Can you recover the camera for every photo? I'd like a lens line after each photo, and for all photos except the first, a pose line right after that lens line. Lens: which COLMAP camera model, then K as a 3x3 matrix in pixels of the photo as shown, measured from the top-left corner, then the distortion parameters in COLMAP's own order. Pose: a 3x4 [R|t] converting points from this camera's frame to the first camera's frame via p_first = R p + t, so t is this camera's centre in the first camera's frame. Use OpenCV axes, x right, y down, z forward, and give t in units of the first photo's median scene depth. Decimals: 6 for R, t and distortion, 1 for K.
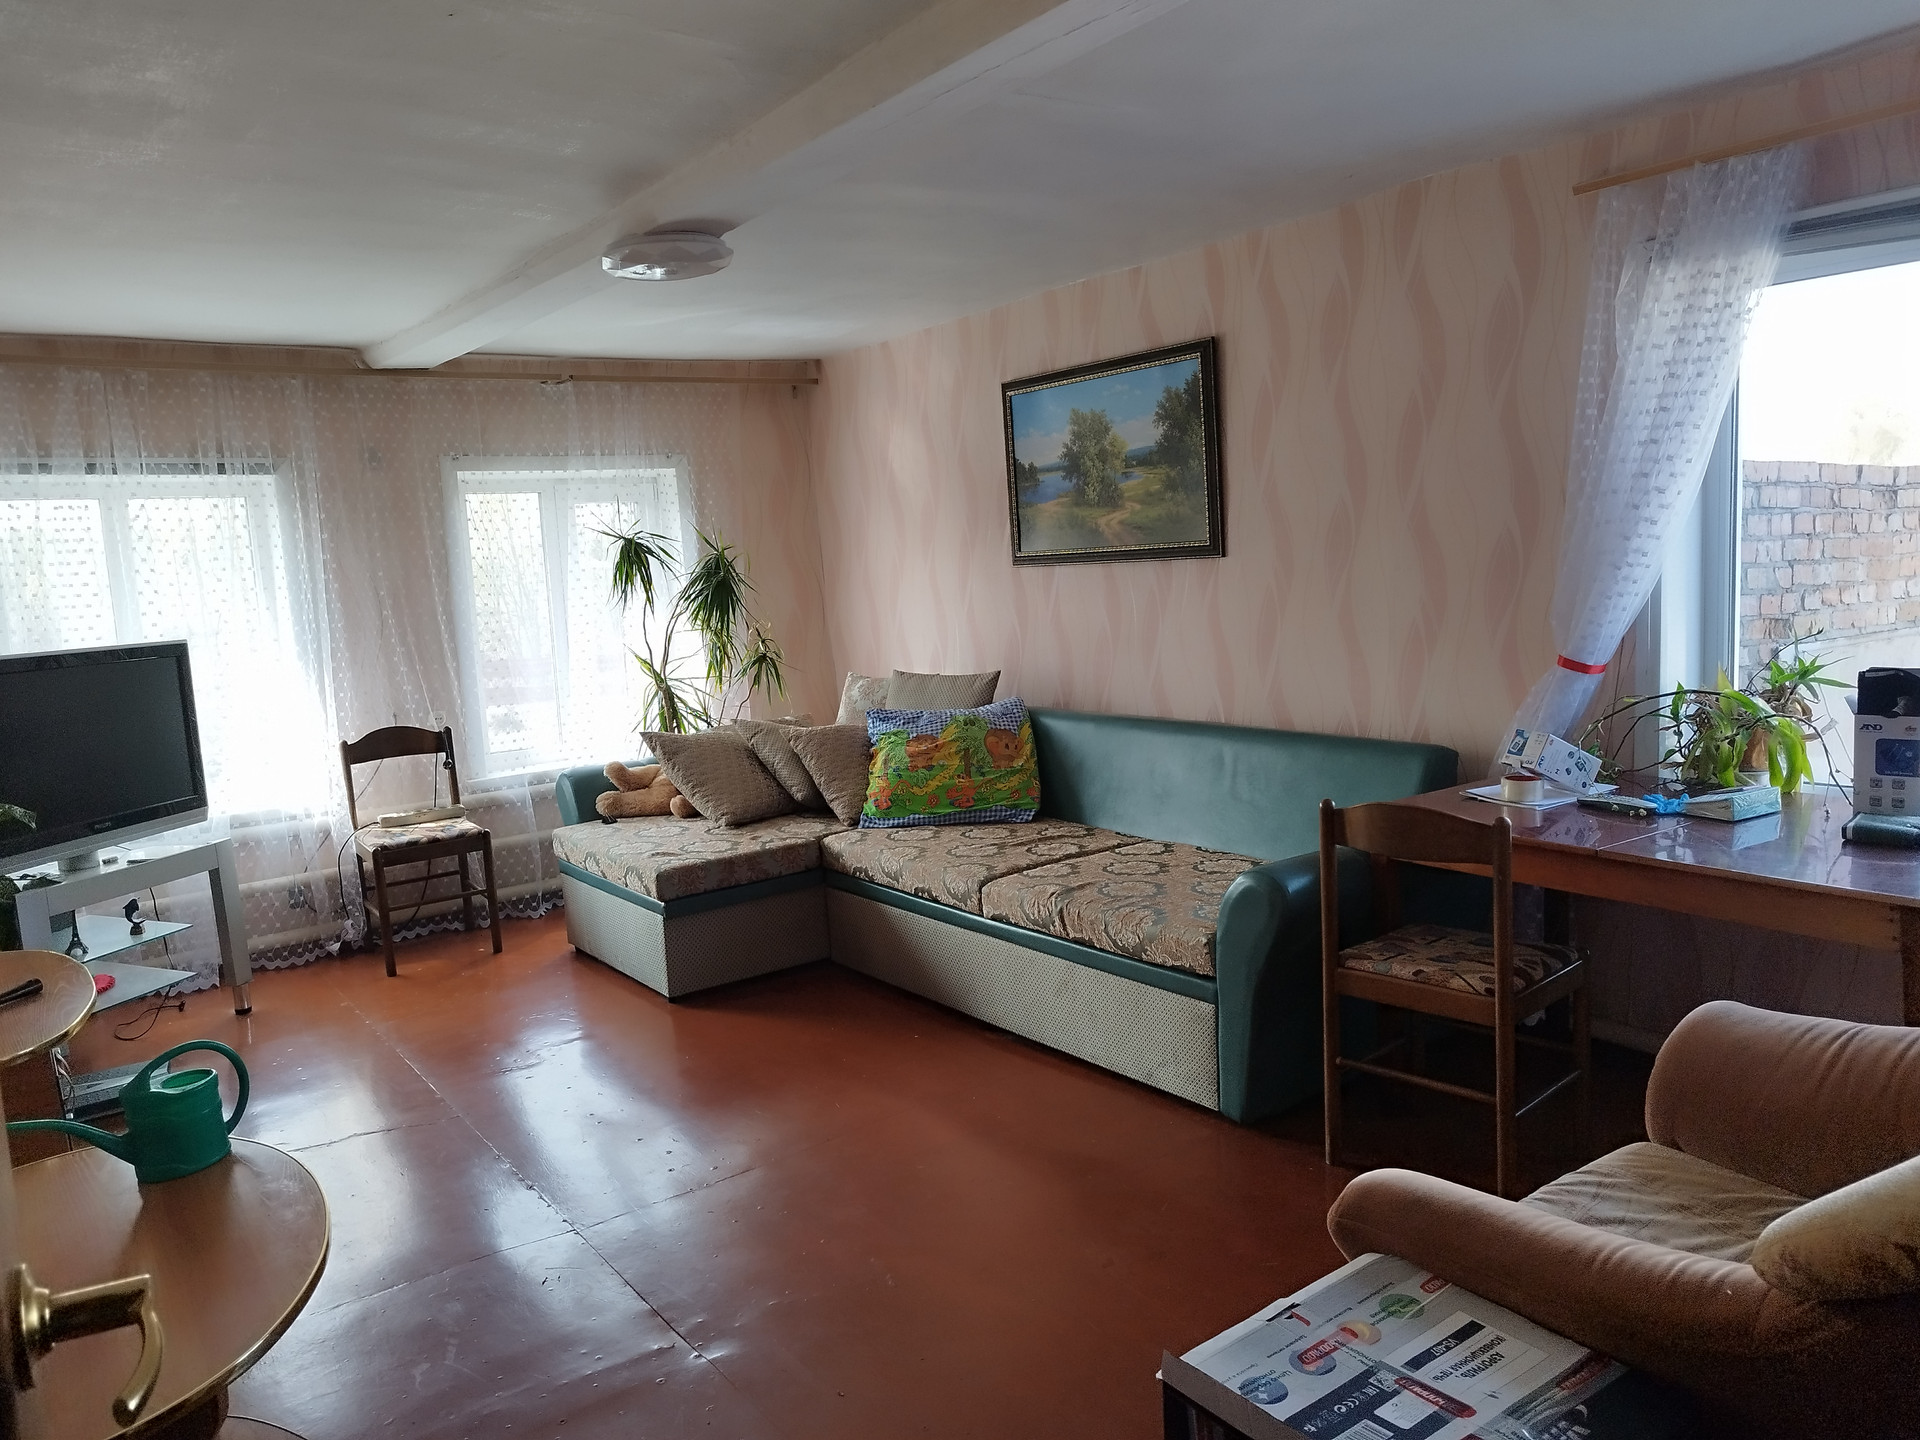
lens RADIAL K [[1402.8, 0, 955.0], [0, 1402.8, 719.9], [0, 0, 1]] dist [-0.011722, -0.002046]
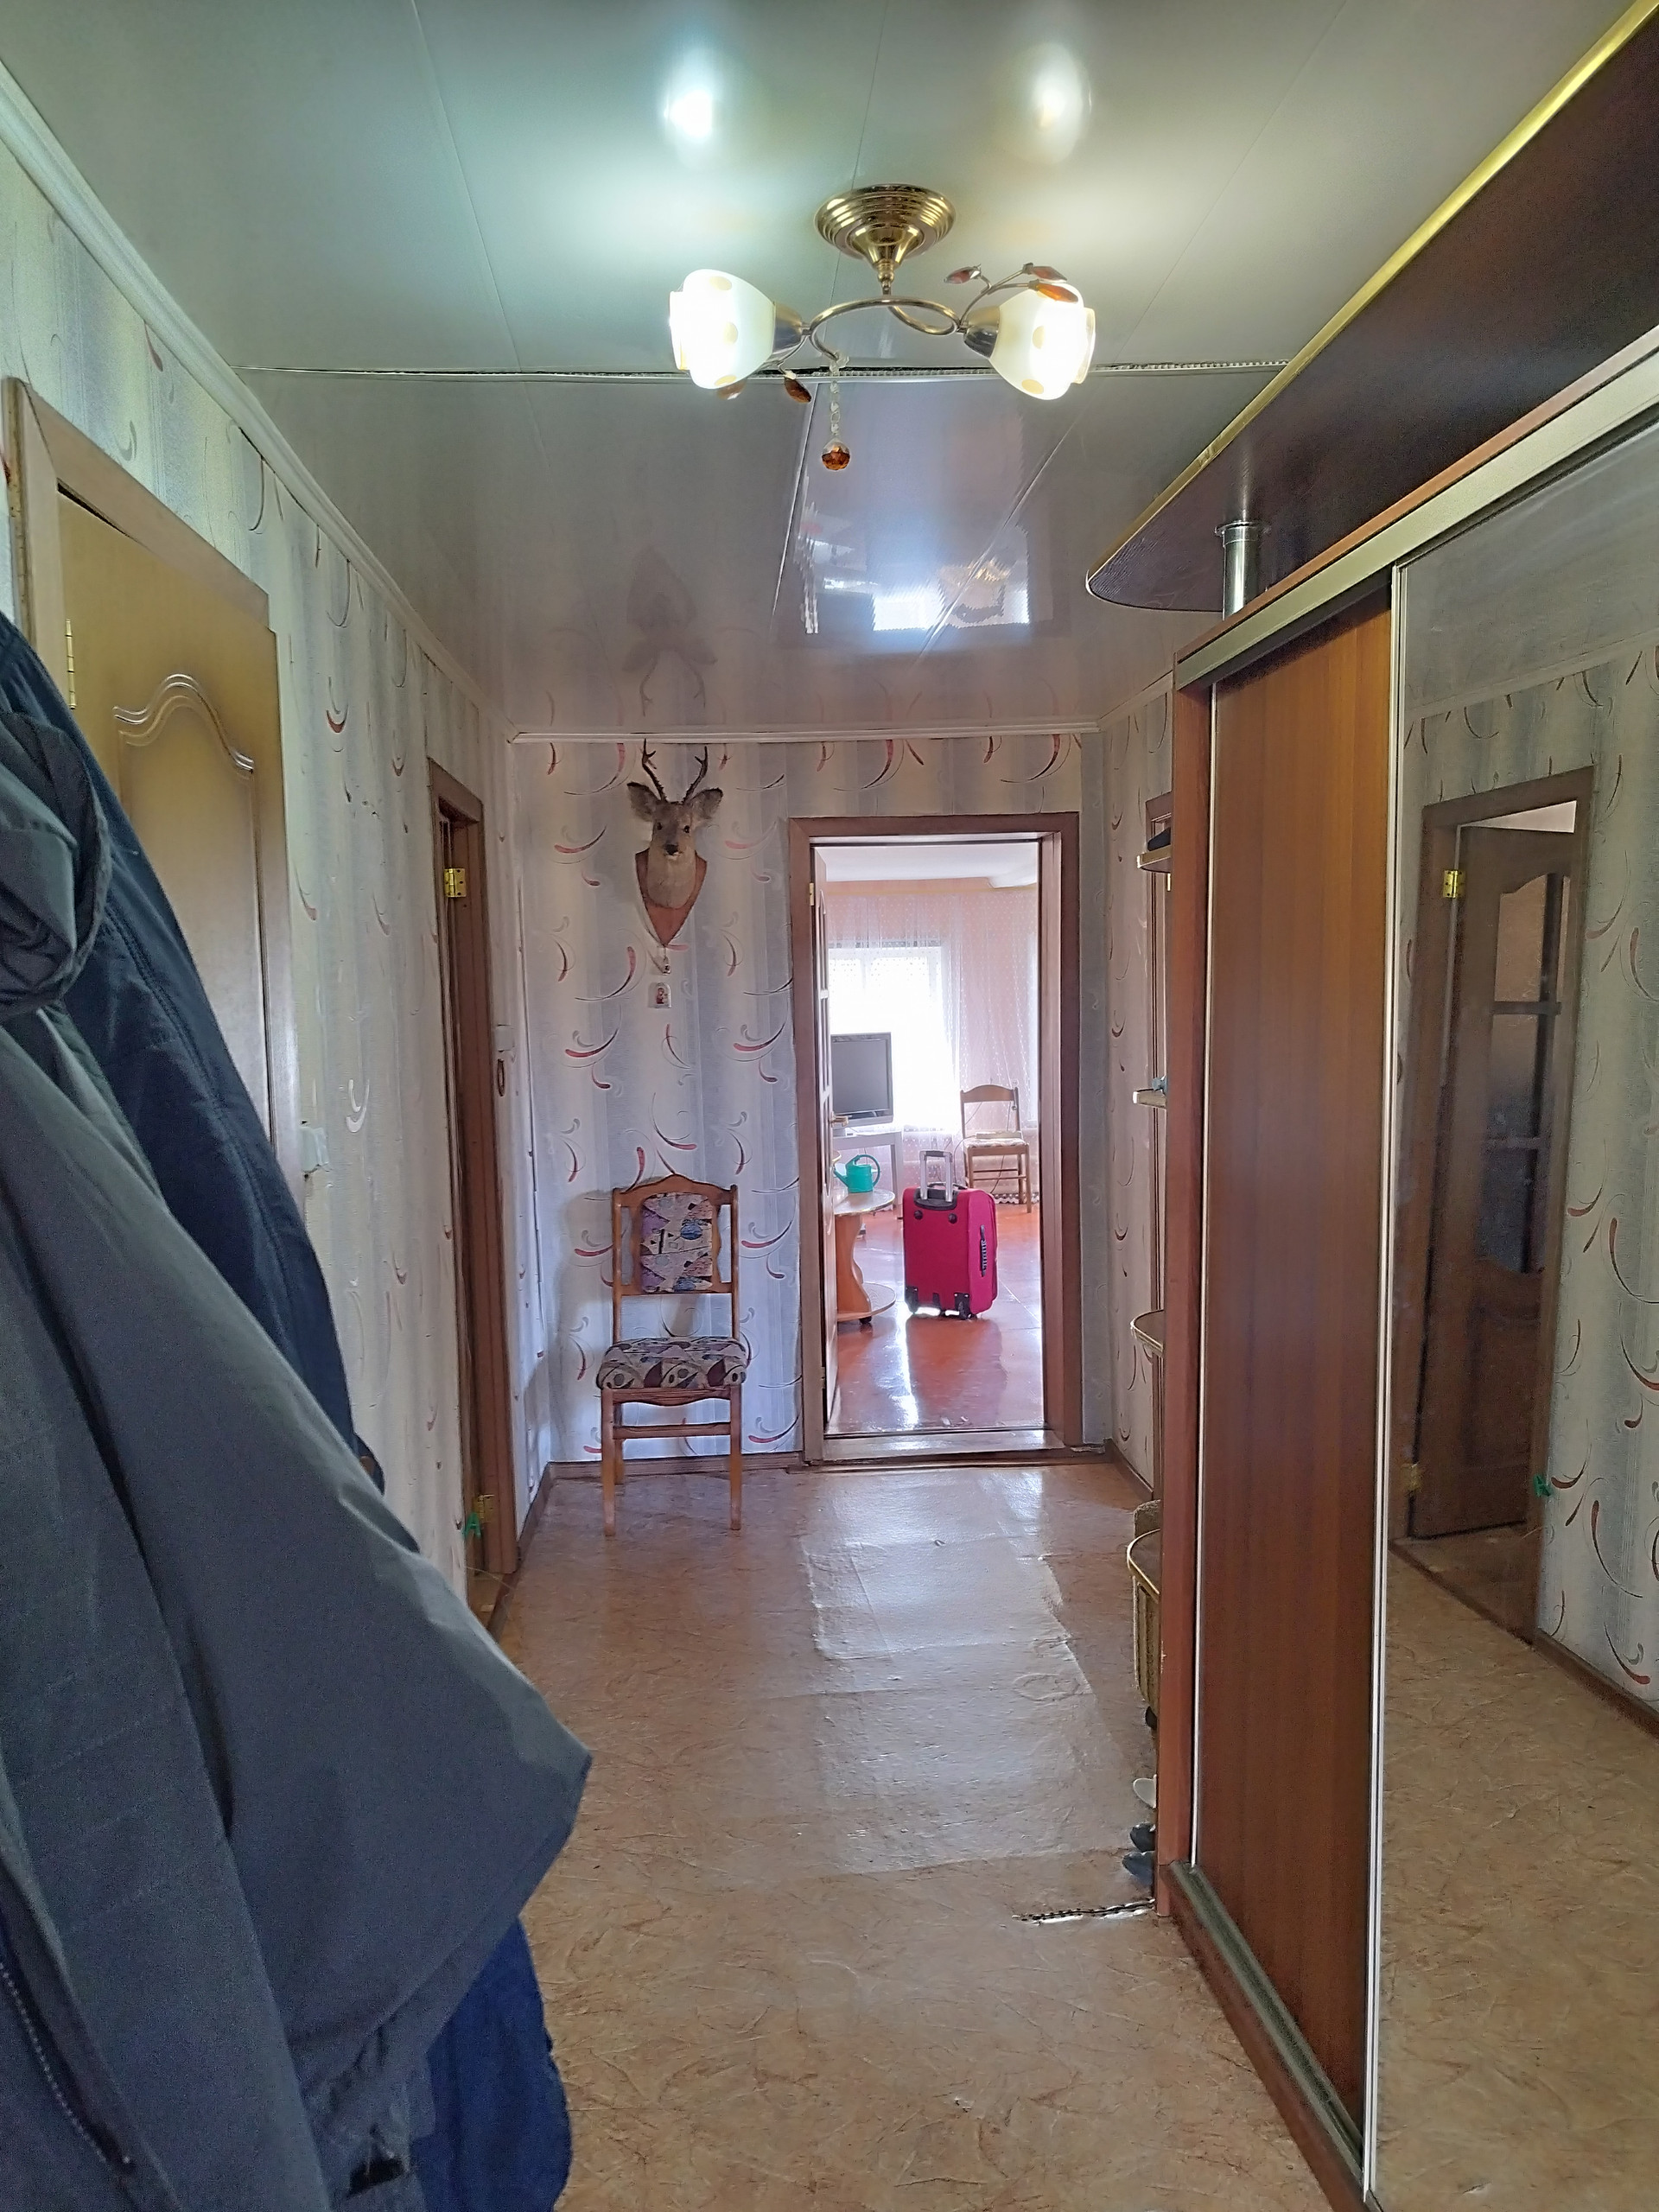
lens RADIAL K [[1611.7, 0, 828.4], [0, 1611.7, 1109.4], [0, 0, 1]] dist [0.000535, -0.001646]
pose [[0.853828, 0.080682, -0.514264, 0.512665], [-0.090020, 0.995917, 0.006789, 0.042397], [0.512712, 0.040498, 0.857605, -0.921518]]
